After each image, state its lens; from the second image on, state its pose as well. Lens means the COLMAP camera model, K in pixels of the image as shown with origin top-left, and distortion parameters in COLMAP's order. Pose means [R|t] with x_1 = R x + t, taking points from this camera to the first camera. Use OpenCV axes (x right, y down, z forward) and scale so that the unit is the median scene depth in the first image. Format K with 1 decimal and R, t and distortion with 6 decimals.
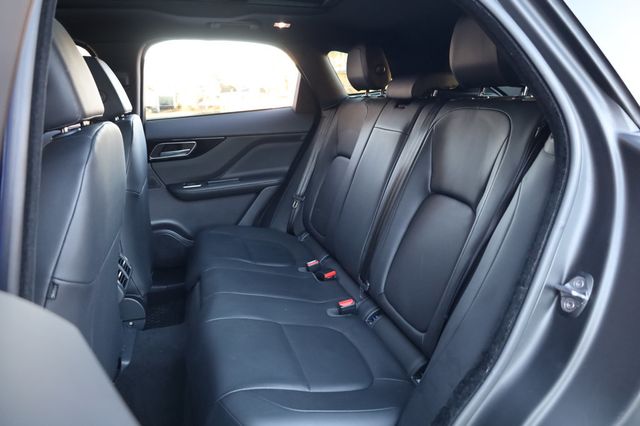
lens RADIAL K [[444.0, 0, 324.3], [0, 444.0, 212.4], [0, 0, 1]] dist [-0.001288, 0.001107]
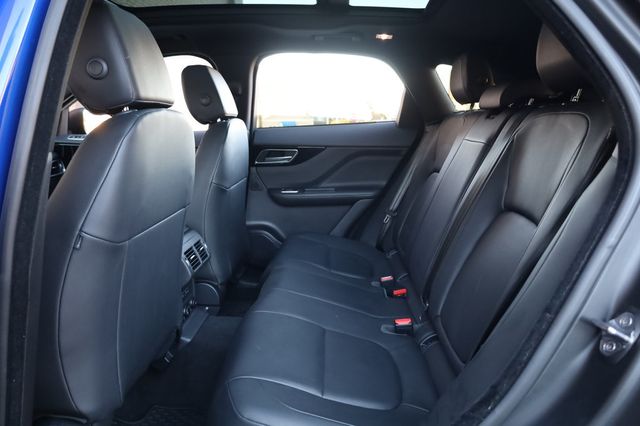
lens RADIAL K [[444.0, 0, 326.5], [0, 444.0, 214.6], [0, 0, 1]] dist [-0.001288, 0.001107]
pose [[0.944367, 0.099409, -0.313511, 0.148912], [-0.117978, 0.992179, -0.040776, 0.034134], [0.307006, 0.075495, 0.948709, 0.047455]]
